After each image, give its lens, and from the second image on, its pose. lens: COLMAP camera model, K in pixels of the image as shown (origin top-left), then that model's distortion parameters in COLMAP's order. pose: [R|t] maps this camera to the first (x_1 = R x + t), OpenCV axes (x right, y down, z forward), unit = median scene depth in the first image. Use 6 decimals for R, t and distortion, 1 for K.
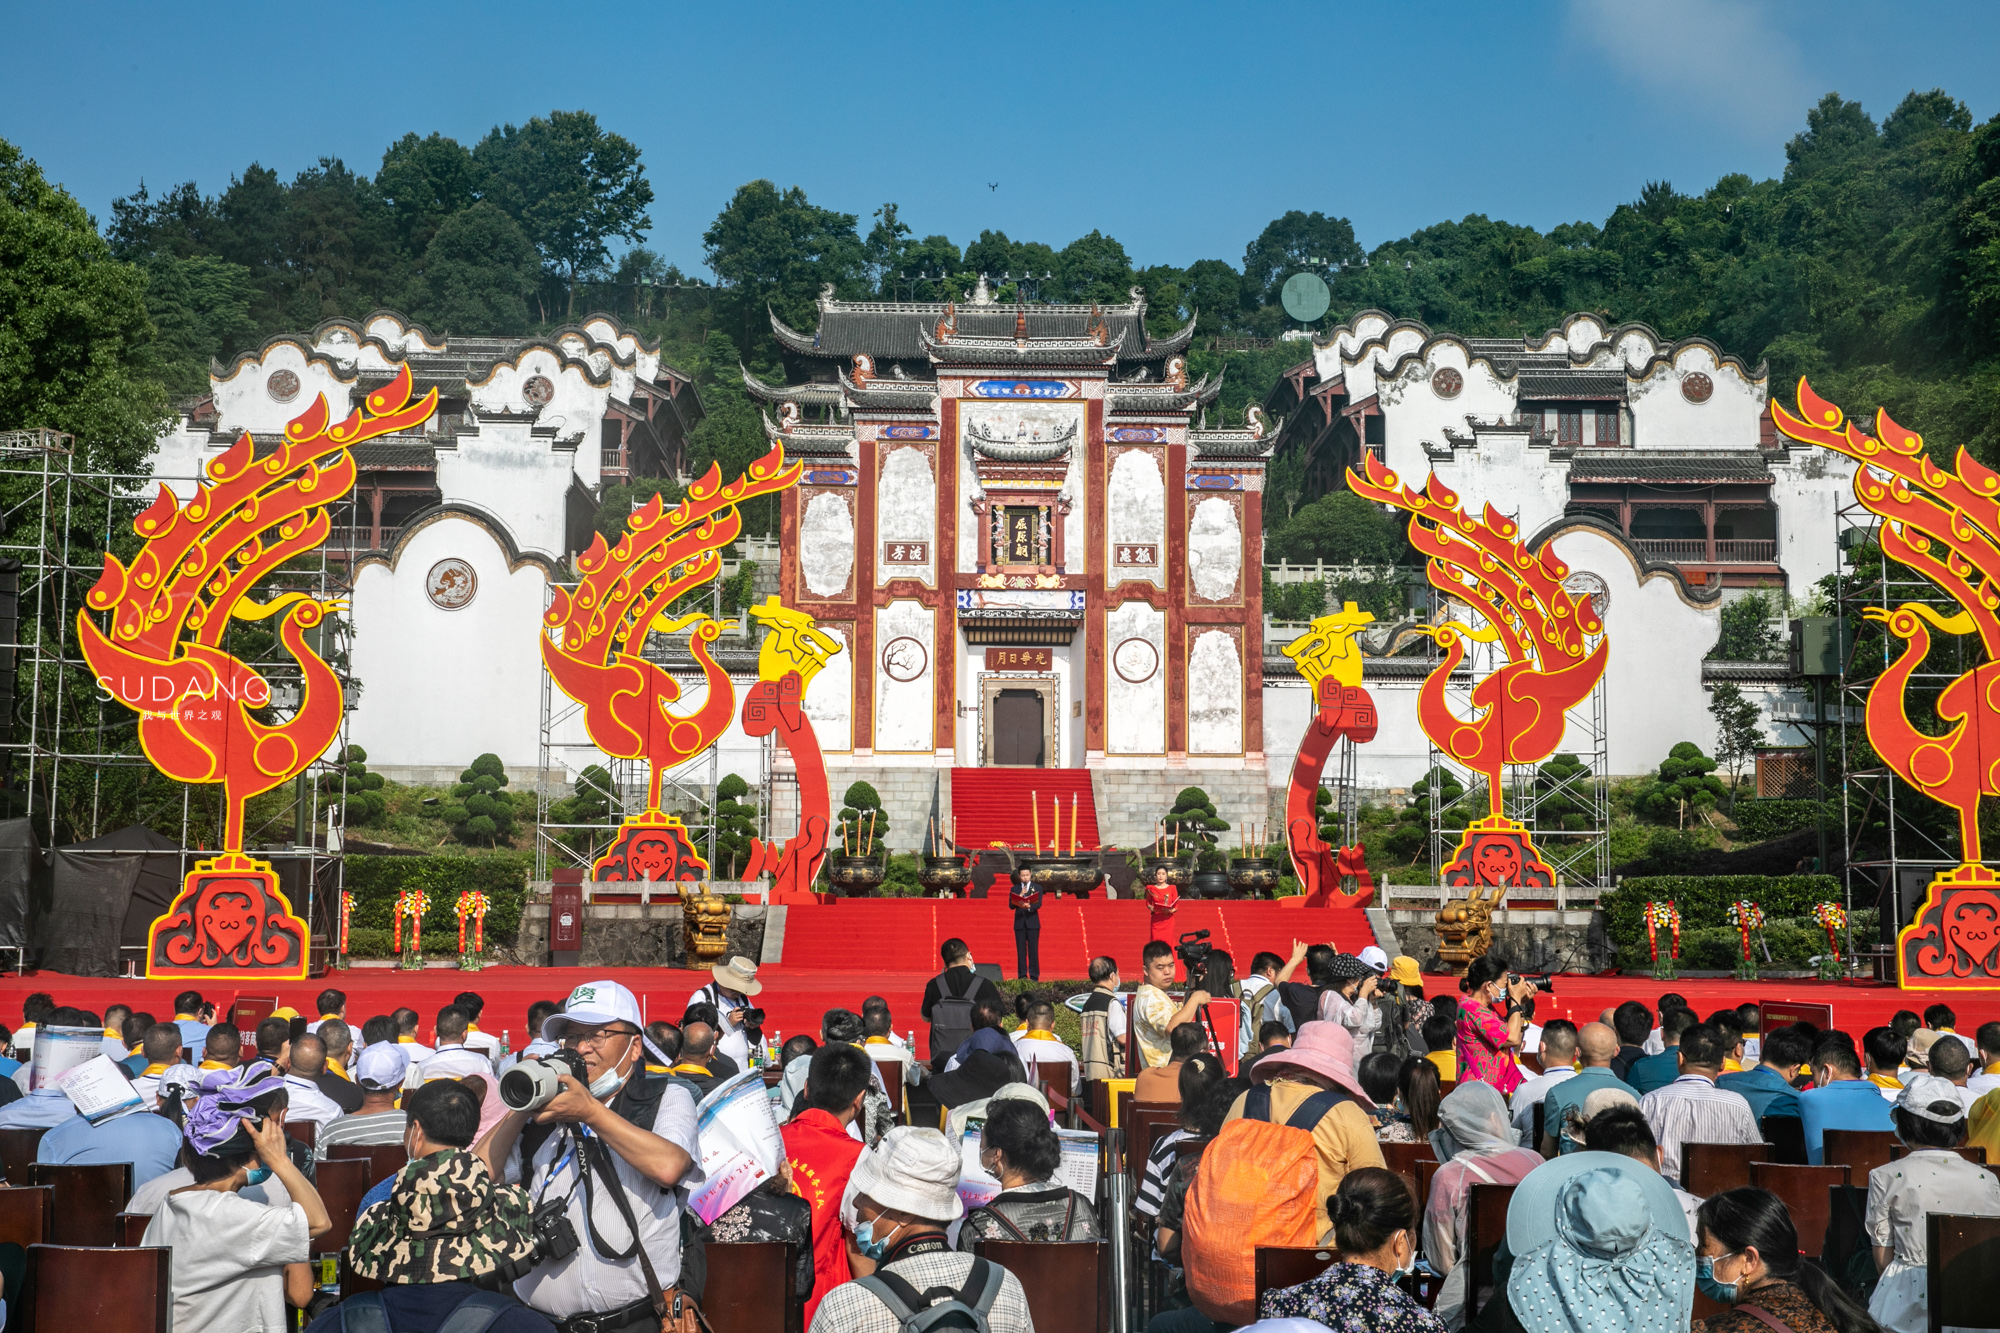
lens RADIAL K [[2557.8, 0, 1002.6], [0, 2557.8, 656.3], [0, 0, 1]] dist [0.080657, 0.000000]
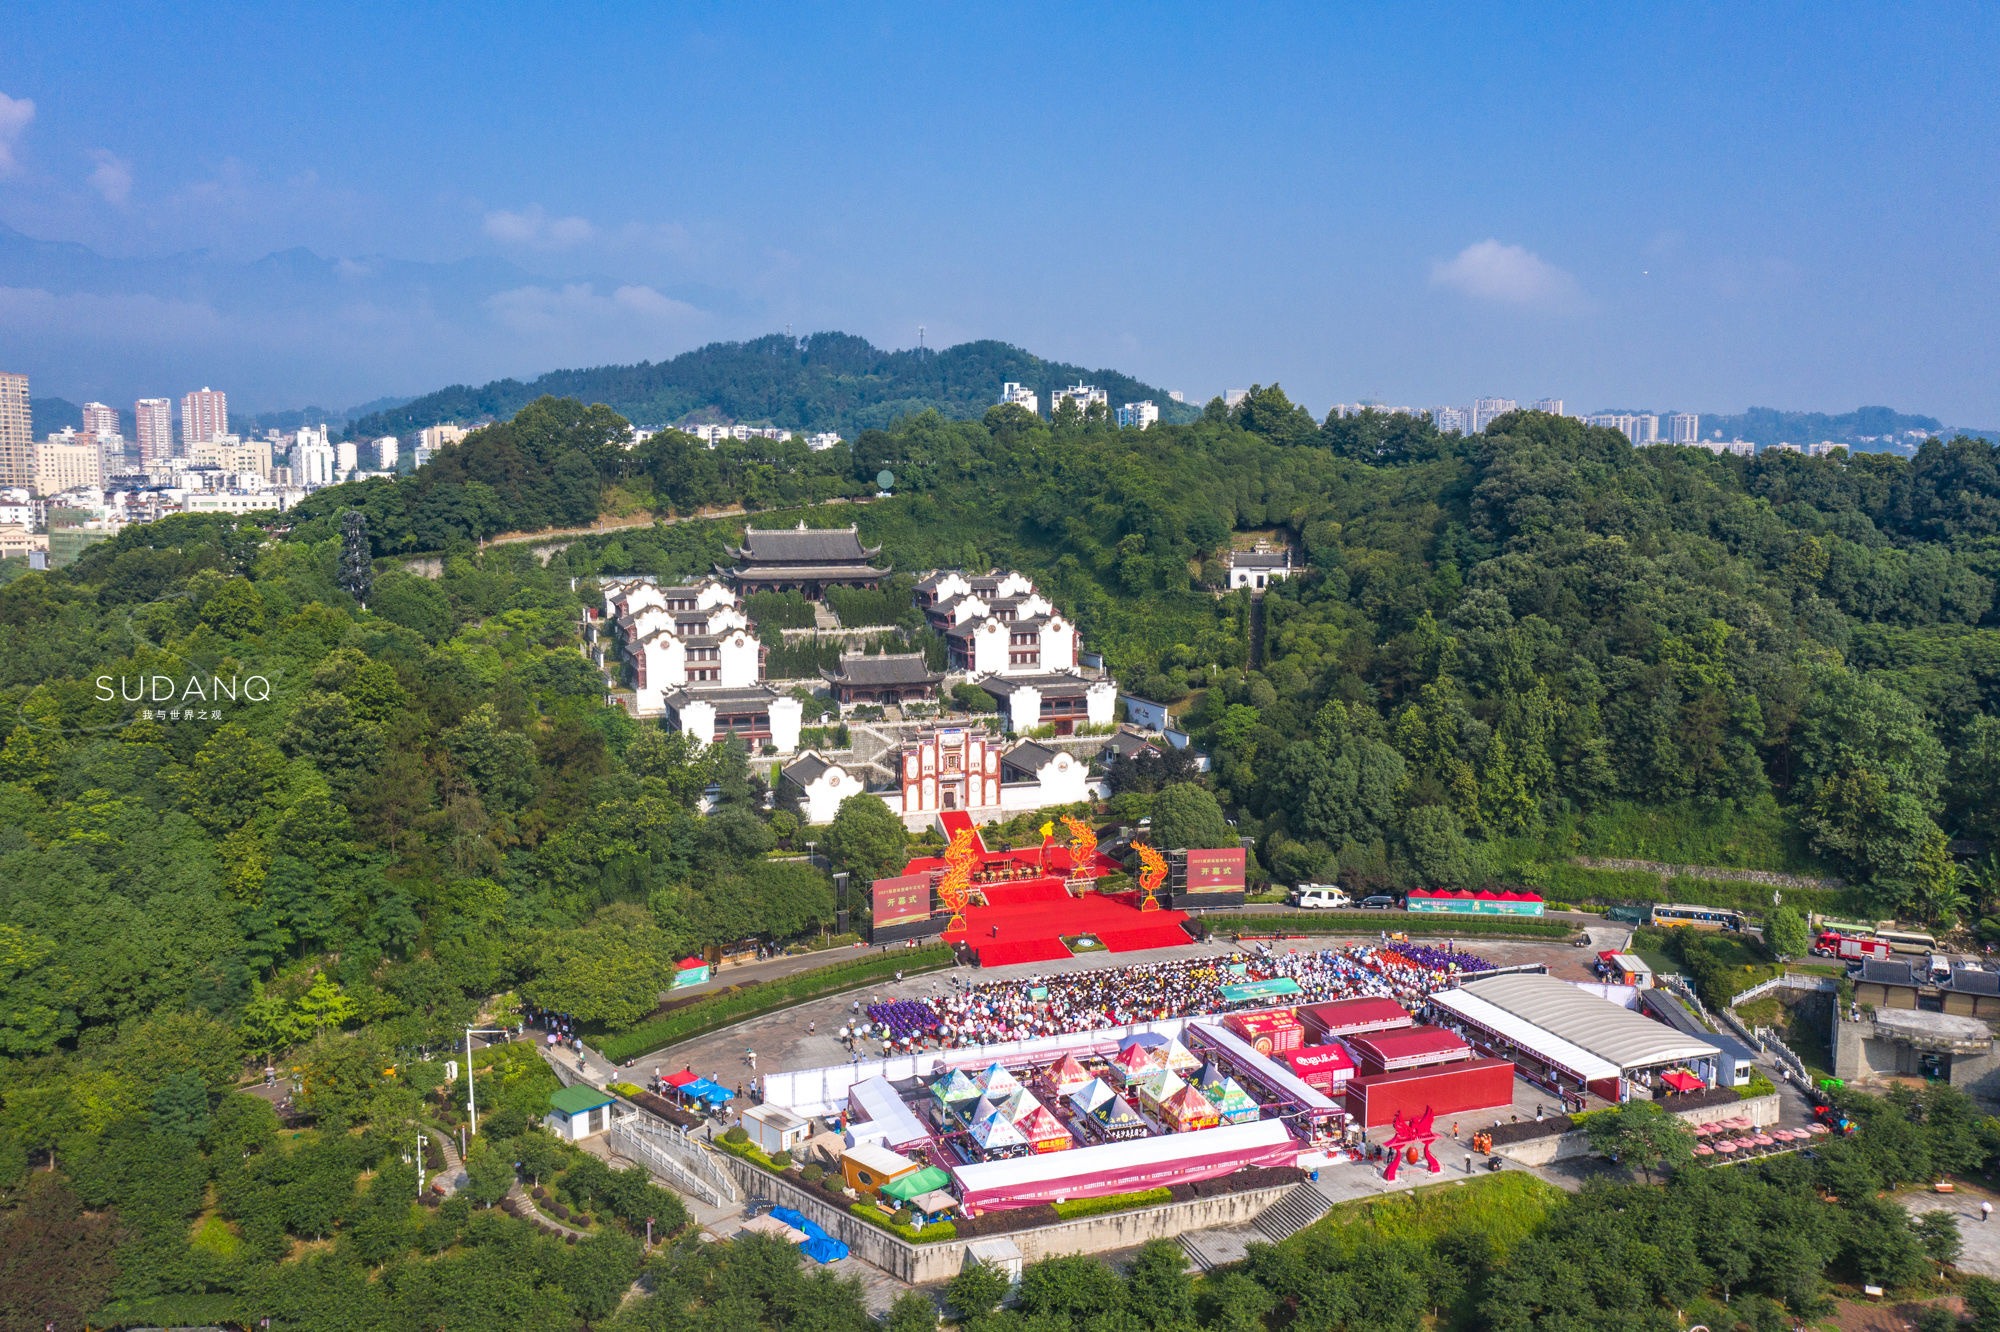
lens RADIAL K [[1596.2, 0, 1013.6], [0, 1596.2, 662.3], [0, 0, 1]] dist [-0.018886, 0.009490]
pose [[0.945022, -0.043287, 0.324129, -0.523171], [-0.029301, 0.976004, 0.215773, -0.545157], [-0.325691, -0.213407, 0.921077, -1.071373]]
